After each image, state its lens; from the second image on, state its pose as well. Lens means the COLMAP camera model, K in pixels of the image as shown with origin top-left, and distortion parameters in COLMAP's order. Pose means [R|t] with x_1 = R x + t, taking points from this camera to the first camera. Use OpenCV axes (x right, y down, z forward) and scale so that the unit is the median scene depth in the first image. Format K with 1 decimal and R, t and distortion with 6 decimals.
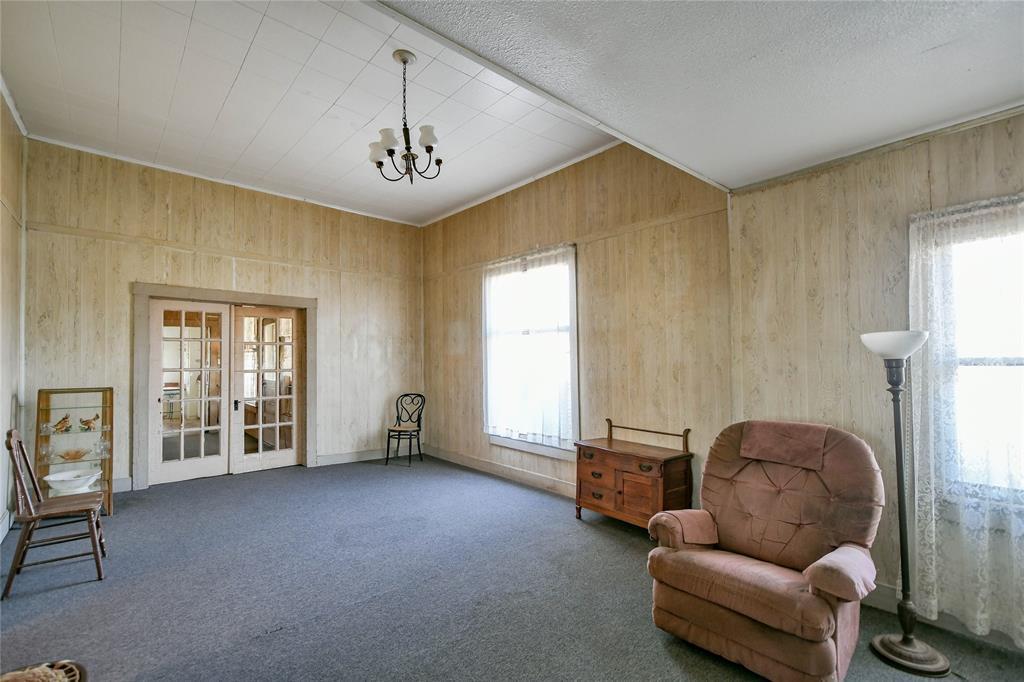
lens RADIAL K [[459.3, 0, 506.5], [0, 459.3, 344.6], [0, 0, 1]] dist [0.000961, -0.000863]
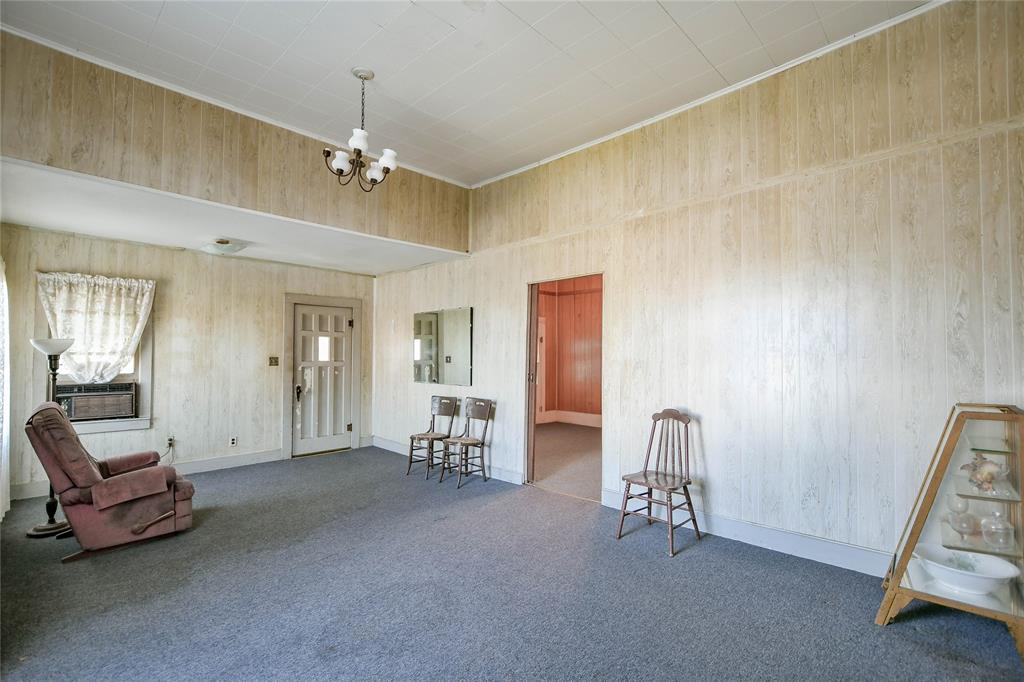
lens RADIAL K [[459.3, 0, 506.5], [0, 459.3, 344.6], [0, 0, 1]] dist [0.000961, -0.000863]
pose [[-0.995275, -0.002037, -0.097075, -0.247825], [0.003395, 0.998439, -0.055750, 0.037941], [0.097037, -0.055817, -0.993714, 1.136559]]
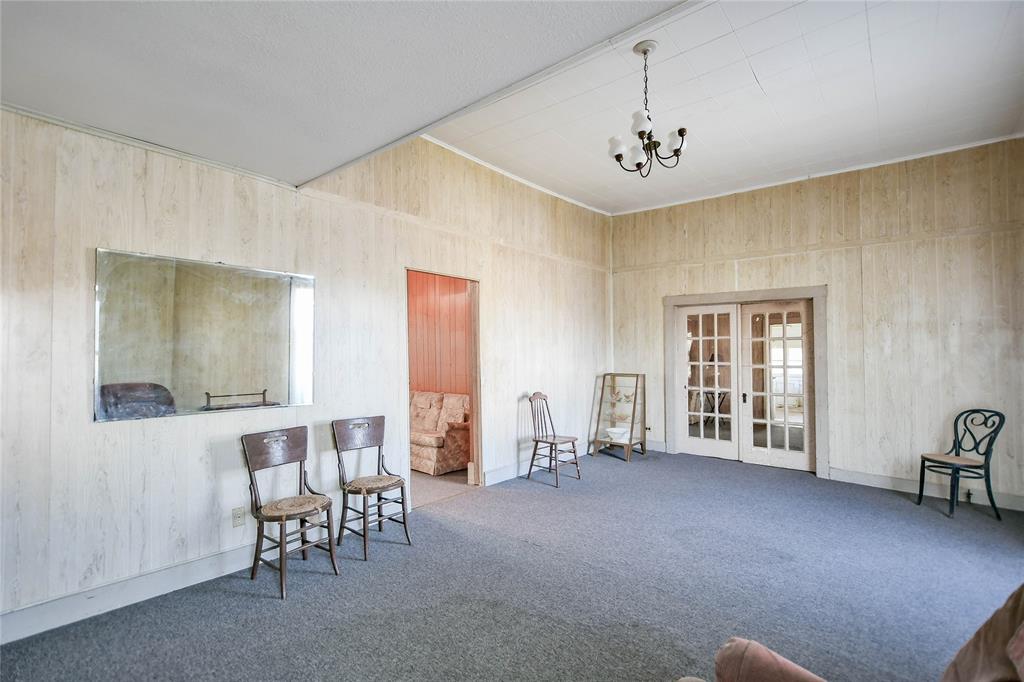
lens RADIAL K [[459.3, 0, 506.5], [0, 459.3, 344.6], [0, 0, 1]] dist [0.000961, -0.000863]
pose [[0.155725, -0.018826, -0.987621, 0.381012], [0.028450, 0.999489, -0.014566, 0.008275], [0.987391, -0.025829, 0.156181, 0.296131]]
